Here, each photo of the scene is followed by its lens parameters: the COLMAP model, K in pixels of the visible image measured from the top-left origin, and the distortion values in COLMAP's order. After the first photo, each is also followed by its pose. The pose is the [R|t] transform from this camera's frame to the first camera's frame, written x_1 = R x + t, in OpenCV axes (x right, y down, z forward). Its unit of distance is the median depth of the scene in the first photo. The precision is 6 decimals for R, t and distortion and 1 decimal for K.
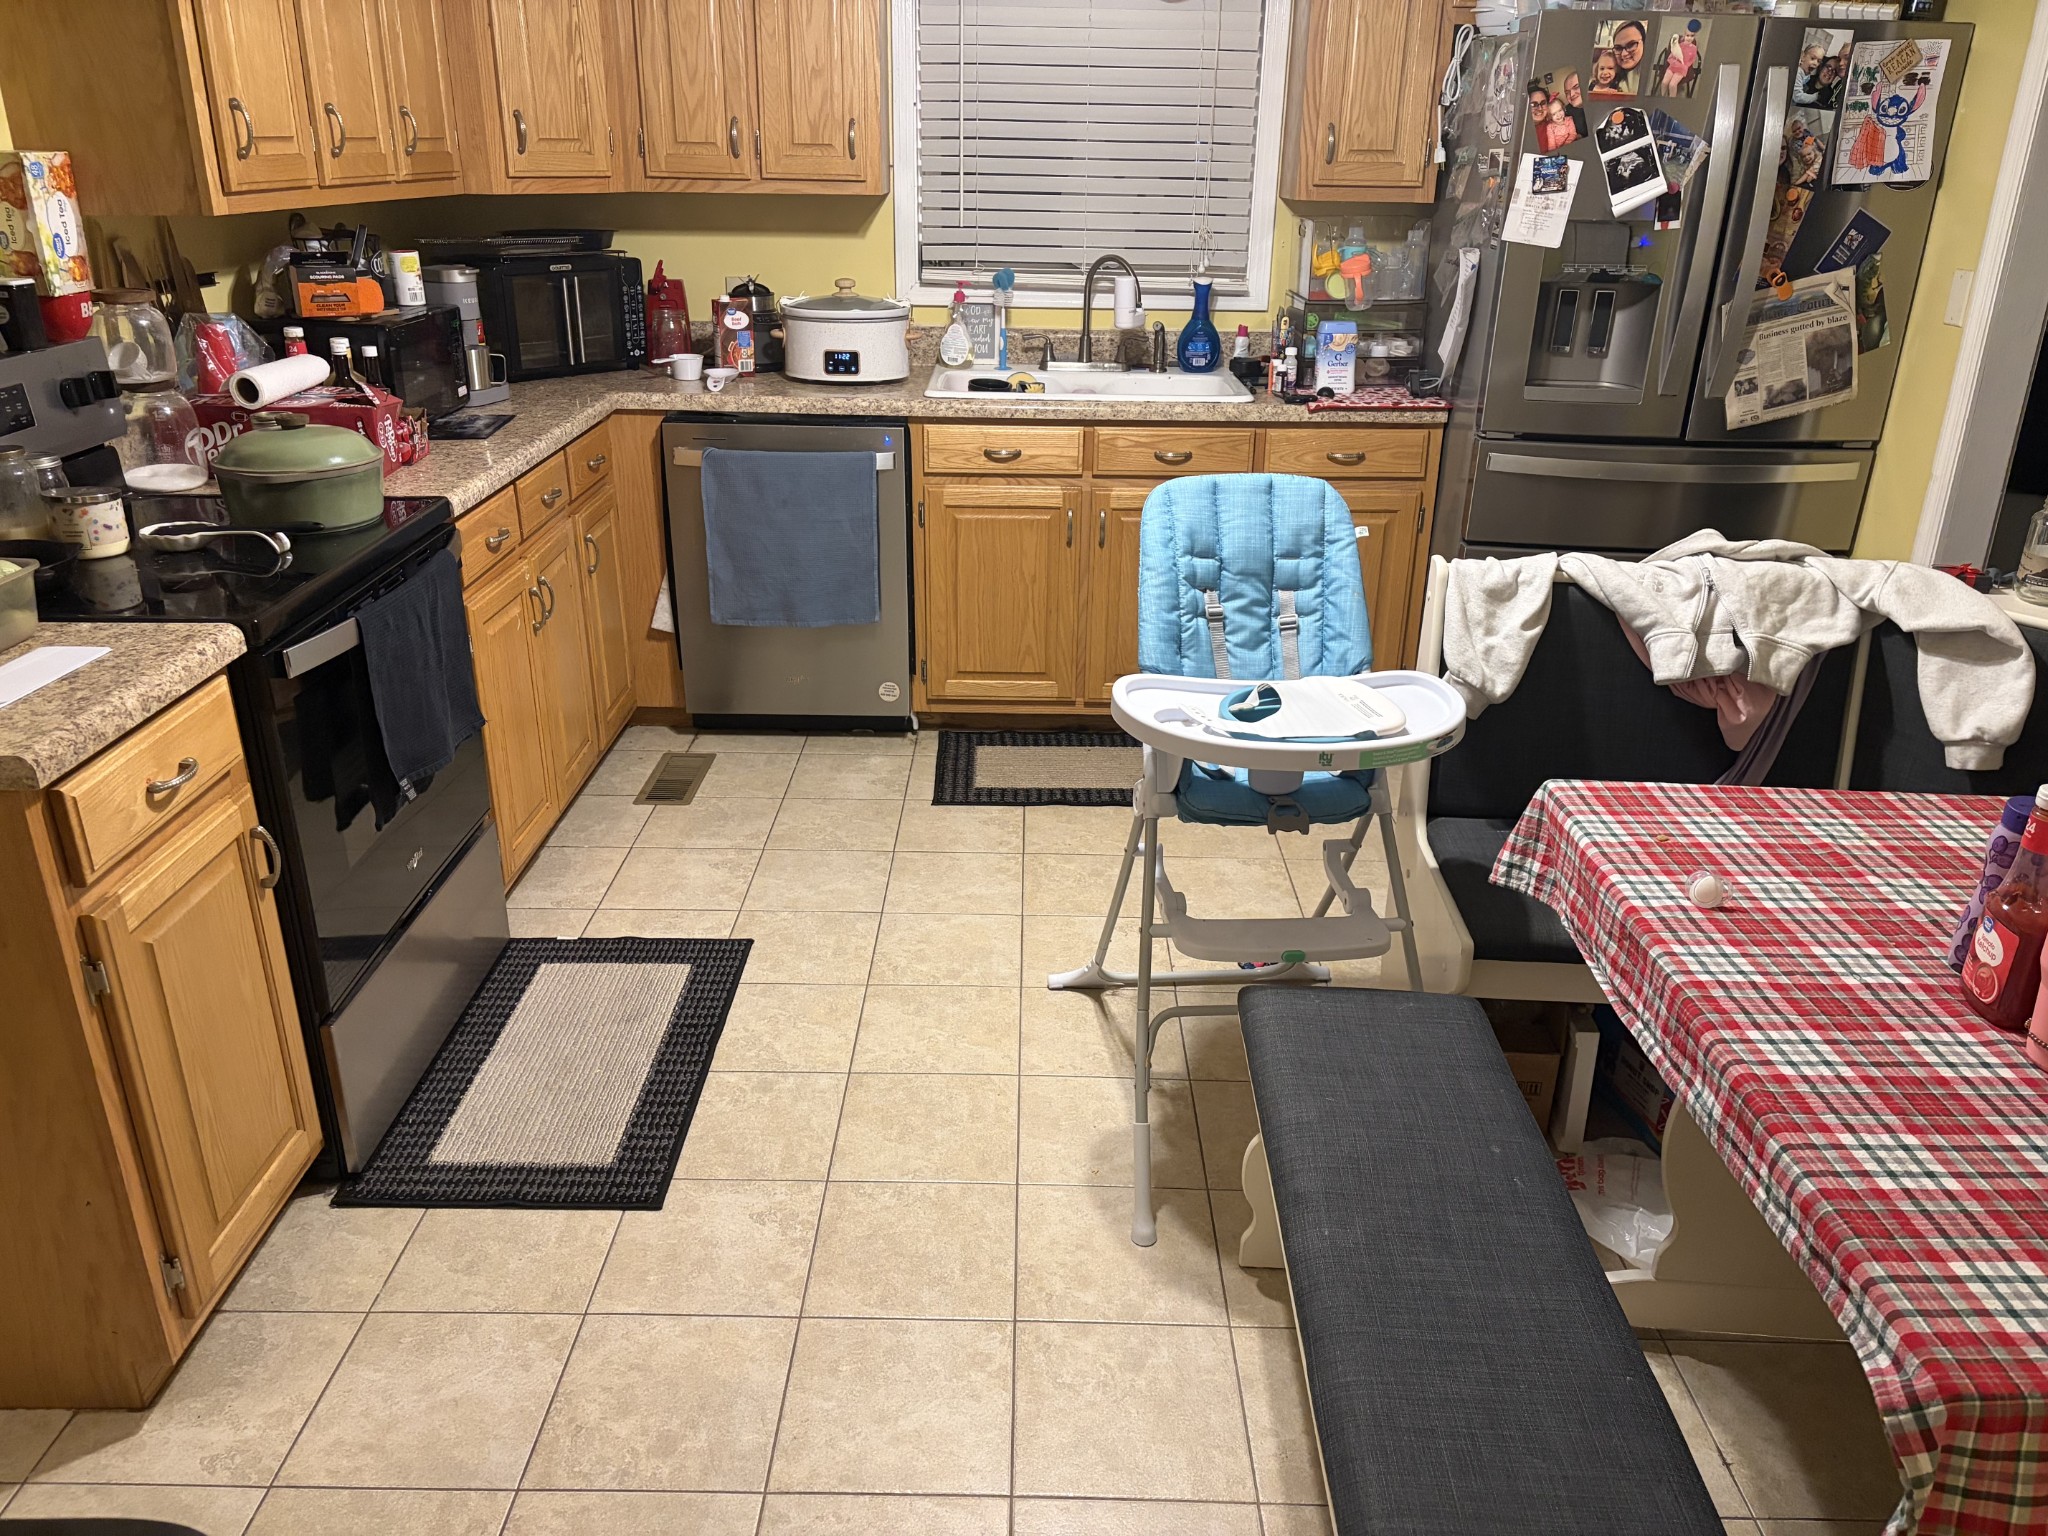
lens RADIAL K [[1568.7, 0, 1020.2], [0, 1568.7, 768.0], [0, 0, 1]] dist [0.041719, -0.028465]
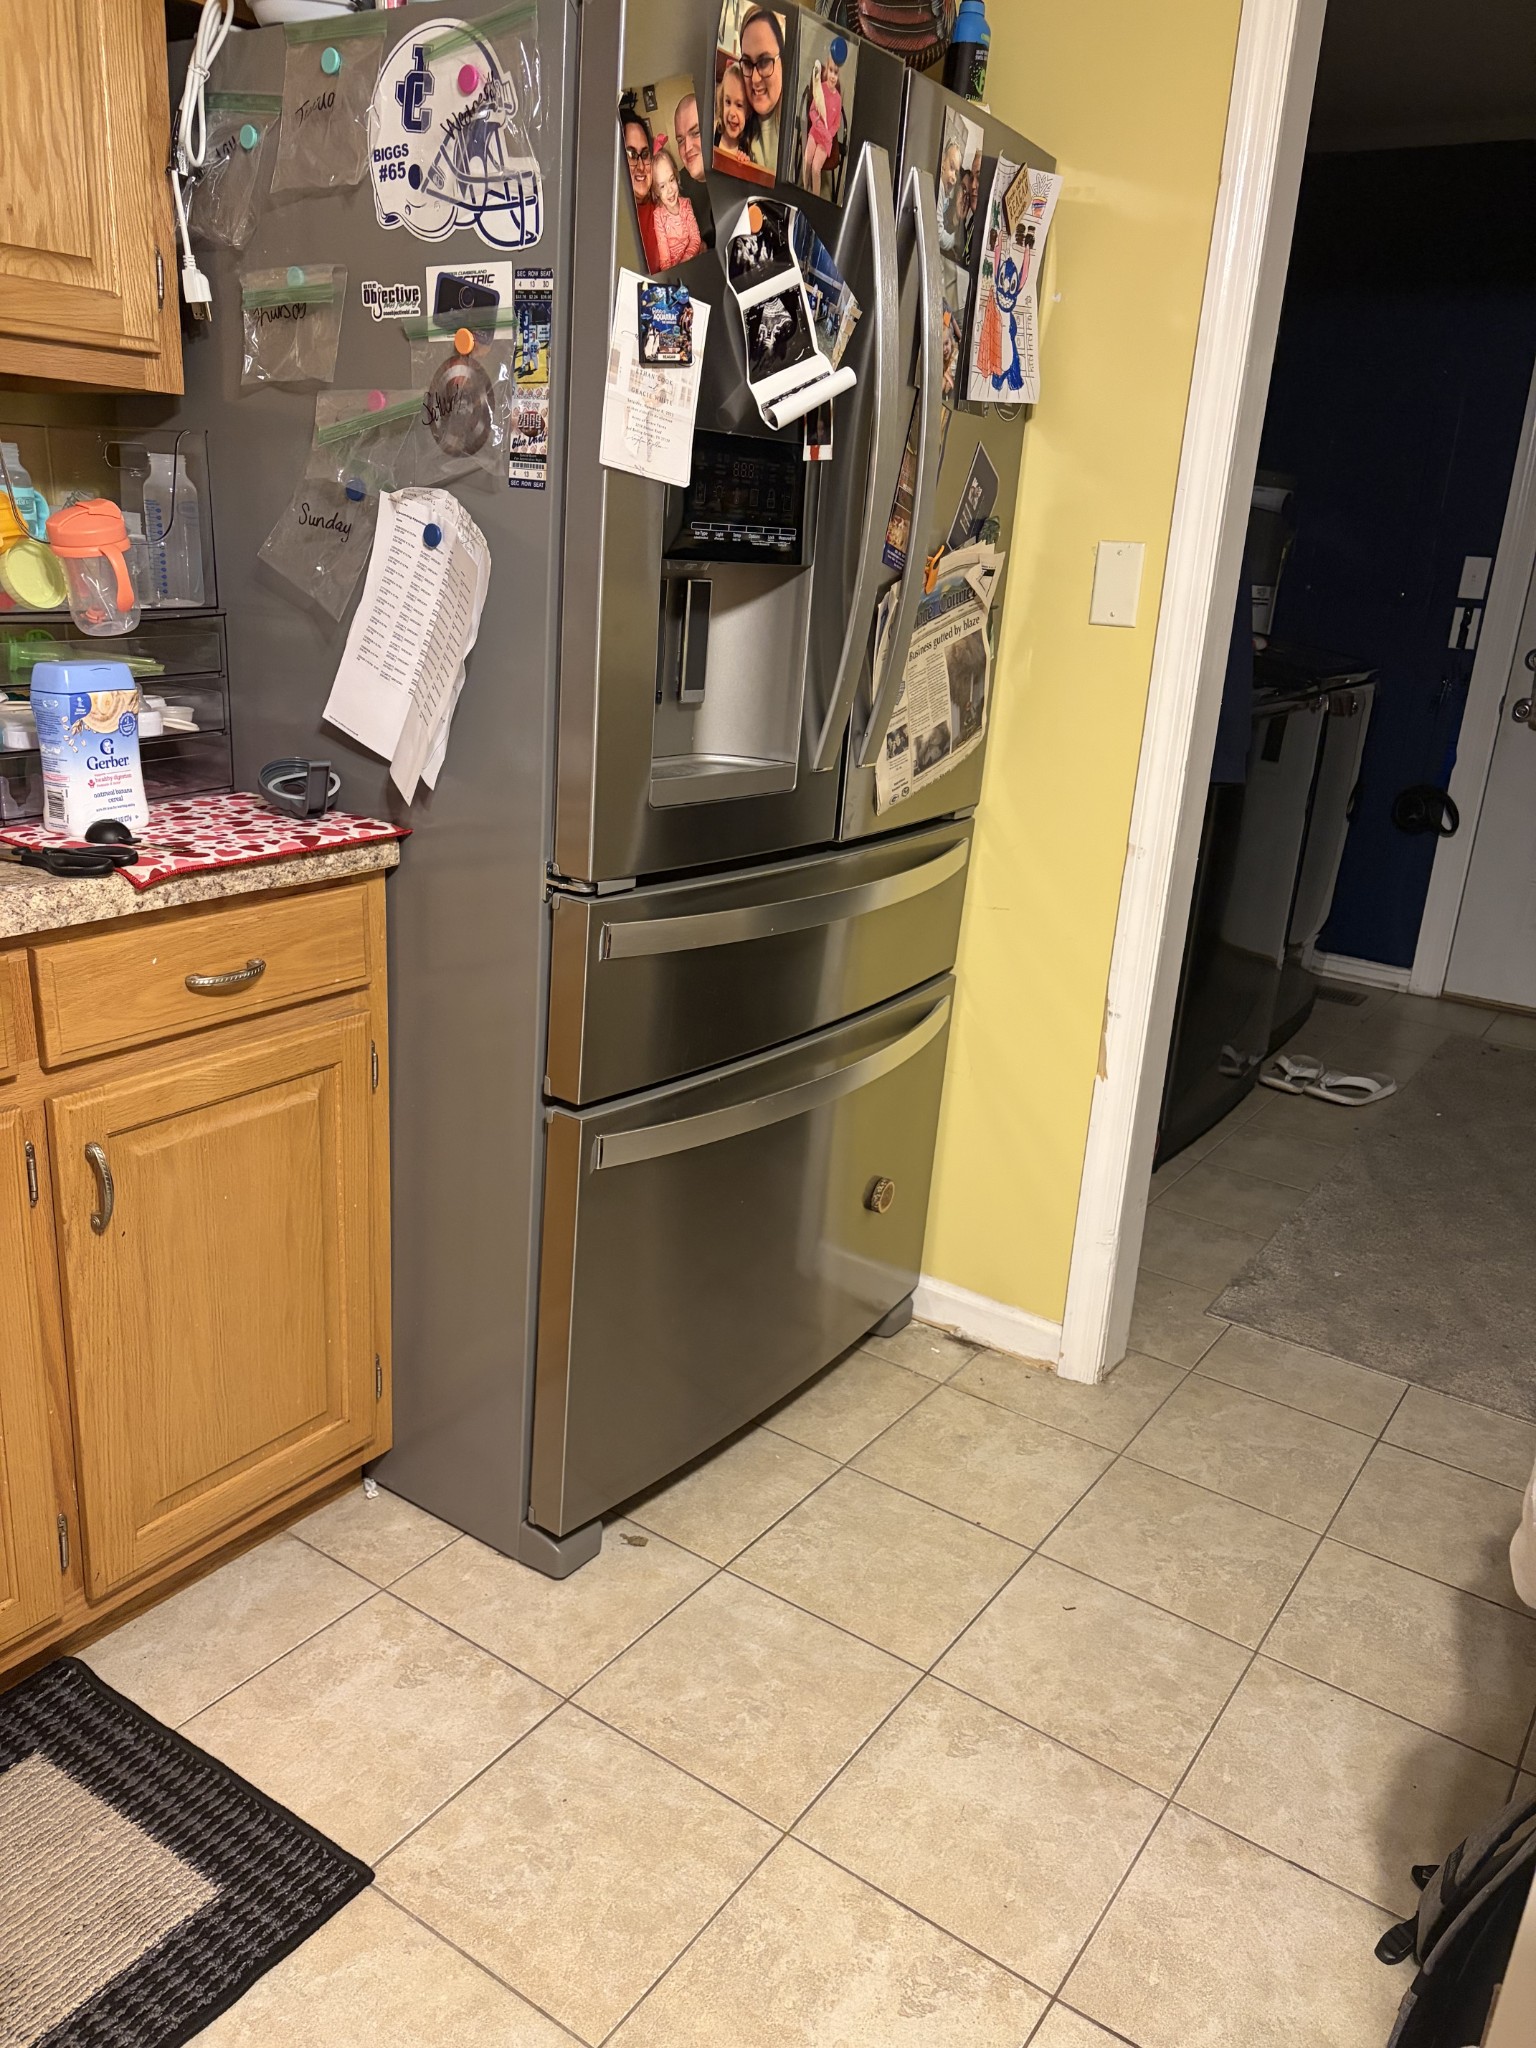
lens RADIAL K [[1568.7, 0, 760.6], [0, 1568.7, 1039.1], [0, 0, 1]] dist [0.041719, -0.028465]
pose [[0.562275, -0.241501, 0.790900, -0.059683], [0.260148, 0.959506, 0.108038, -0.220097], [-0.784965, 0.145004, 0.602333, 0.735187]]
